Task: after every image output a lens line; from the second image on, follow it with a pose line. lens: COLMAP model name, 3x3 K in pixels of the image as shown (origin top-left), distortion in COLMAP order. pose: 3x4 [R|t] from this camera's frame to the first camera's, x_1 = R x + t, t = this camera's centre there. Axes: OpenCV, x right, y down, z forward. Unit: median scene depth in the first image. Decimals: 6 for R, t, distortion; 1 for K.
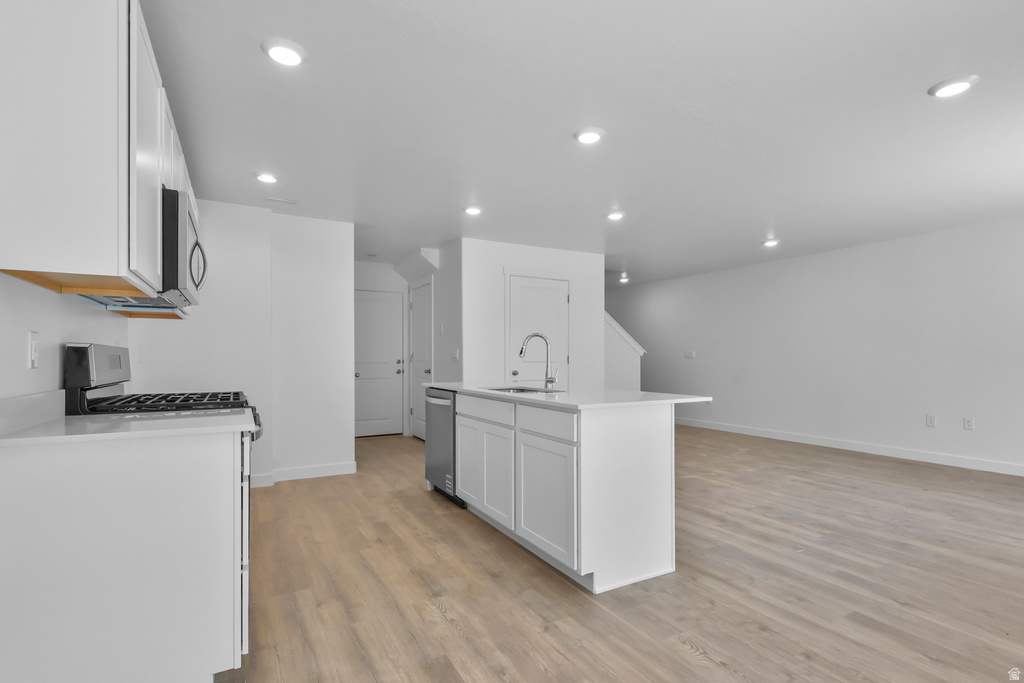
lens RADIAL K [[492.1, 0, 501.4], [0, 492.1, 343.7], [0, 0, 1]] dist [-0.003797, 0.000561]
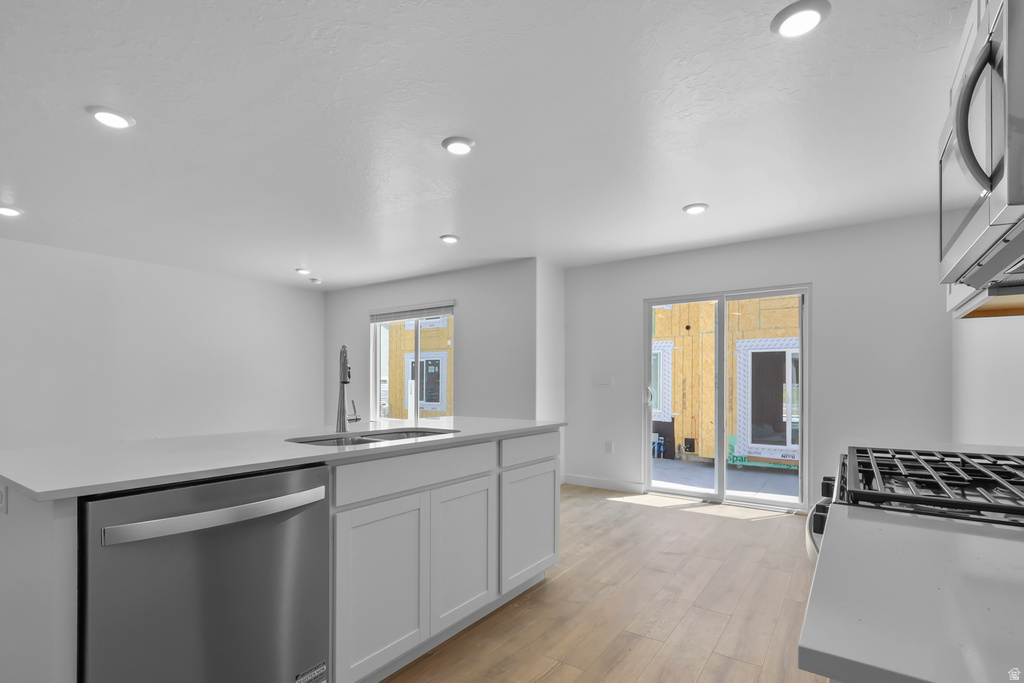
lens RADIAL K [[492.1, 0, 526.5], [0, 492.1, 385.1], [0, 0, 1]] dist [-0.003797, 0.000561]
pose [[-0.475110, -0.004874, 0.879913, -0.906539], [-0.026381, 0.999614, -0.008707, 0.044860], [-0.879531, -0.027350, -0.475056, 1.725571]]
